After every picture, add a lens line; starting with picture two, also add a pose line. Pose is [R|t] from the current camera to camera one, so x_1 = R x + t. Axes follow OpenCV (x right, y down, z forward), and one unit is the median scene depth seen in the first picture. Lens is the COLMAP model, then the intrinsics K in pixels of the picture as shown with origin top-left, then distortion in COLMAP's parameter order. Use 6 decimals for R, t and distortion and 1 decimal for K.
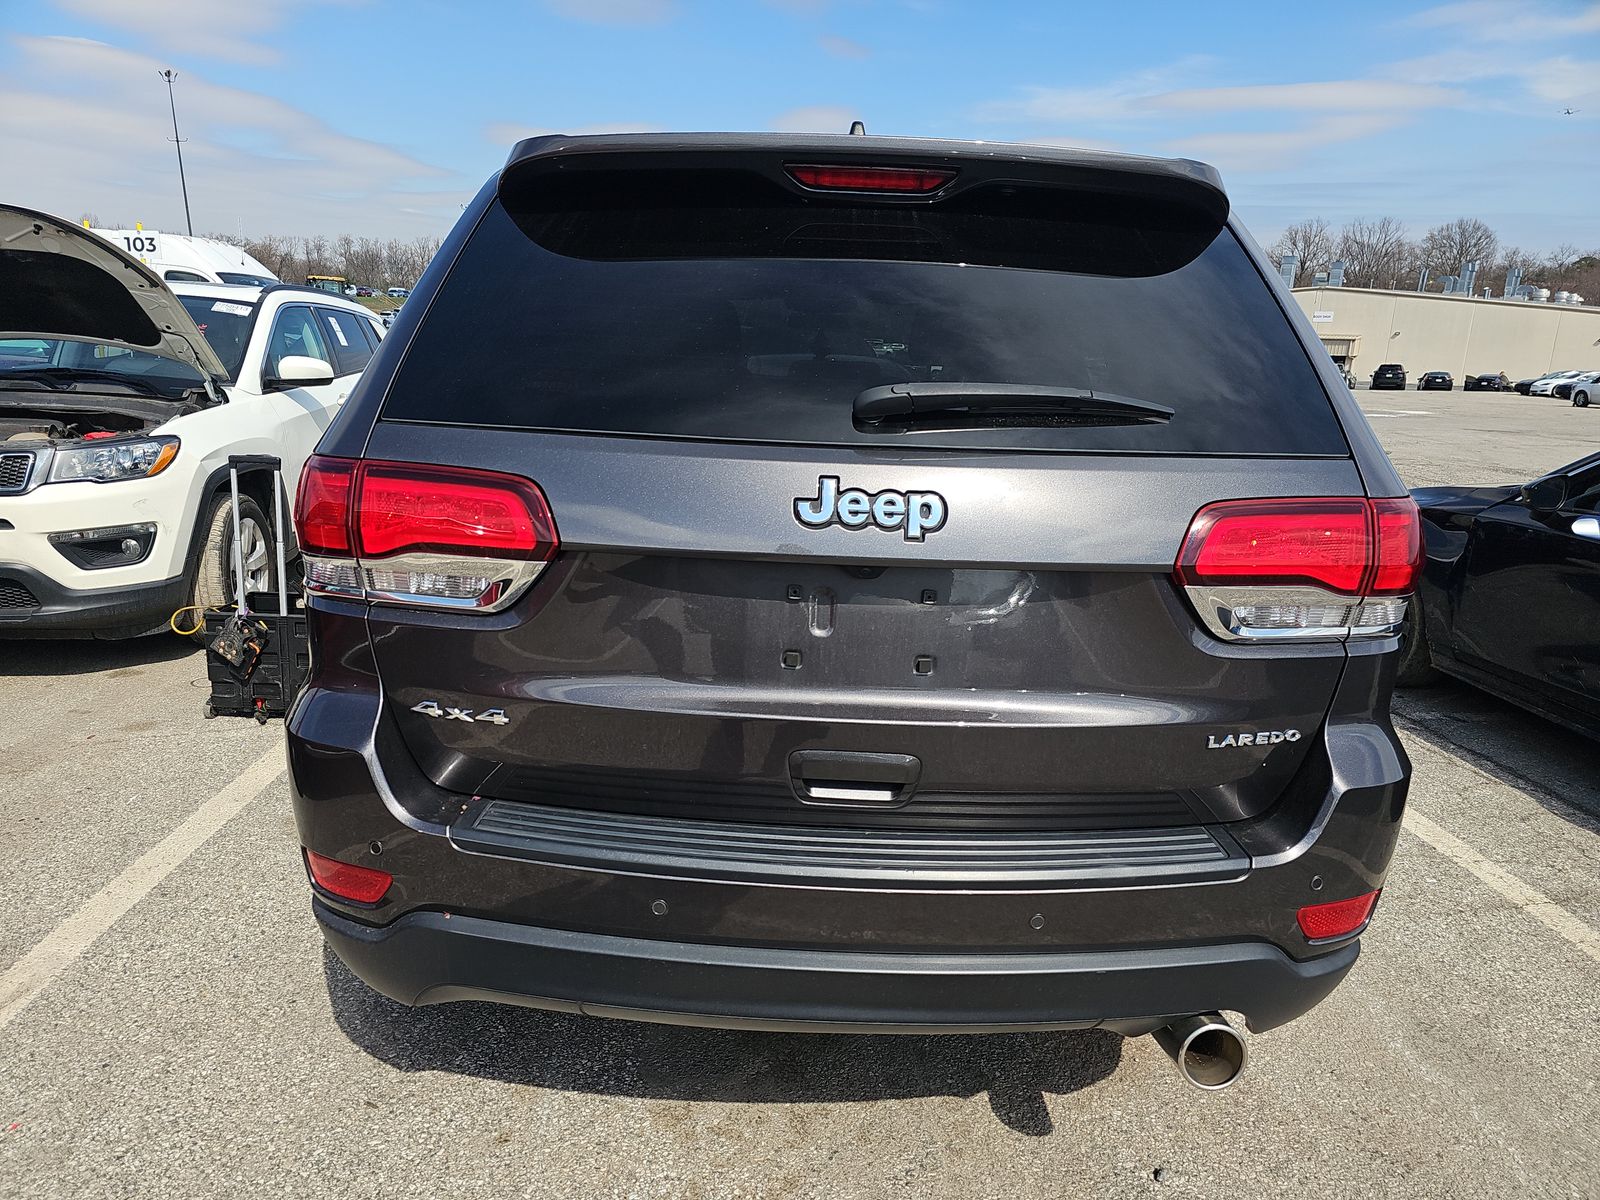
lens RADIAL K [[1071.7, 0, 780.0], [0, 1071.7, 593.8], [0, 0, 1]] dist [0.049805, -0.044773]
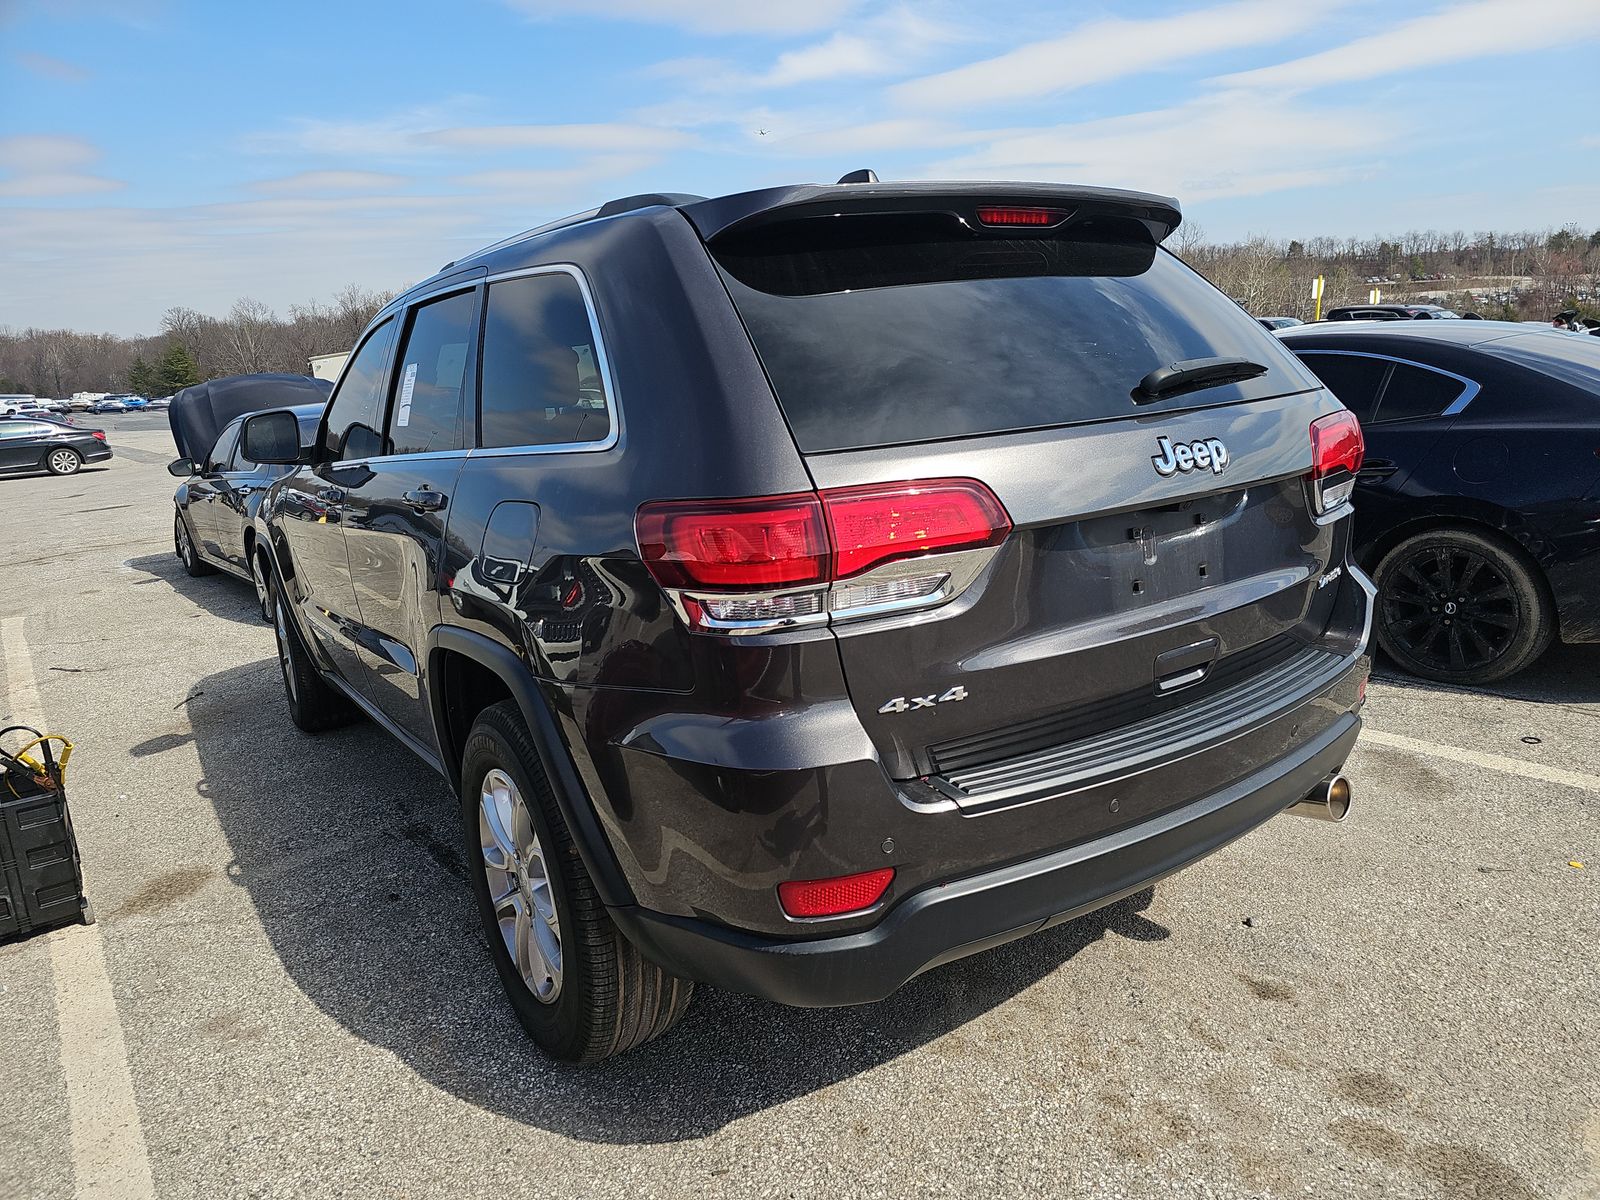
lens RADIAL K [[1074.7, 0, 808.4], [0, 1074.7, 582.6], [0, 0, 1]] dist [0.053947, -0.042519]
pose [[0.814459, -0.206698, 0.542155, -0.766439], [0.226823, 0.973462, 0.030388, -0.053898], [-0.534048, 0.098223, 0.839729, 0.098447]]
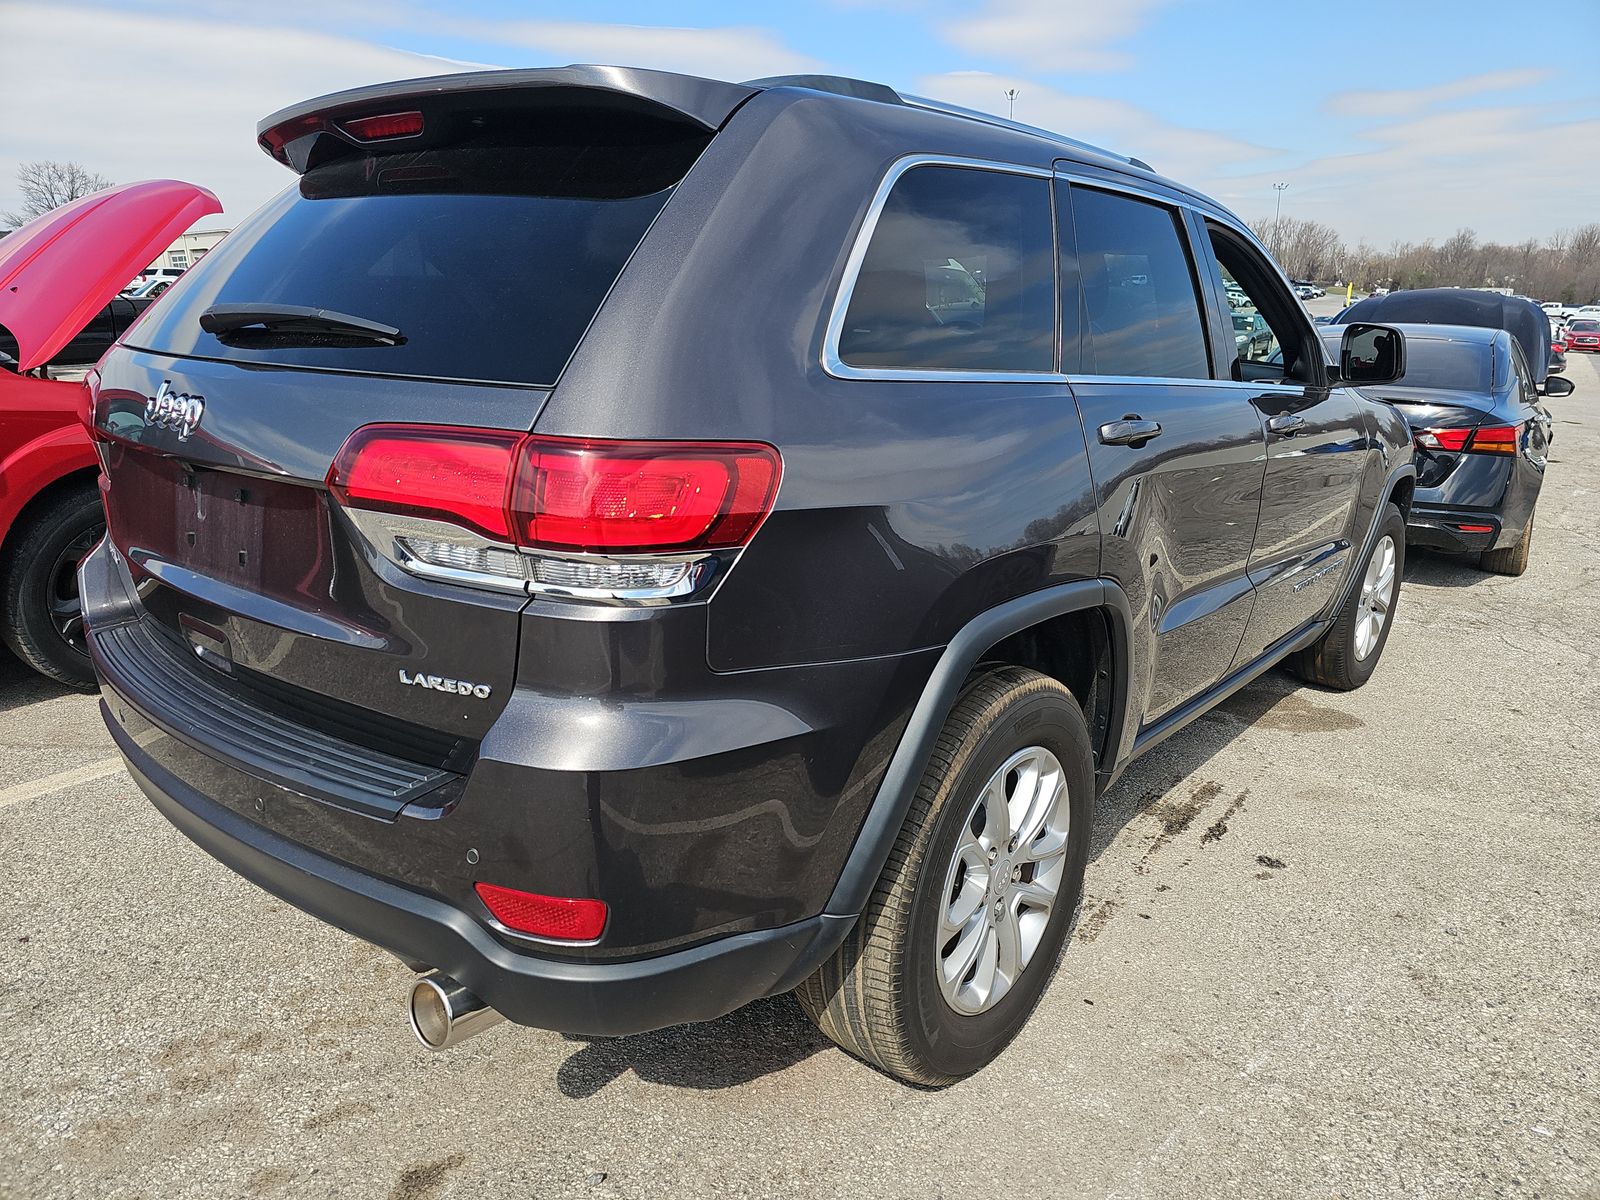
lens RADIAL K [[1074.7, 0, 808.4], [0, 1074.7, 582.6], [0, 0, 1]] dist [0.053947, -0.042519]
pose [[0.769176, 0.138811, -0.623778, 0.998280], [-0.139542, 0.989051, 0.048027, -0.033212], [0.623615, 0.050102, 0.780124, 0.369302]]
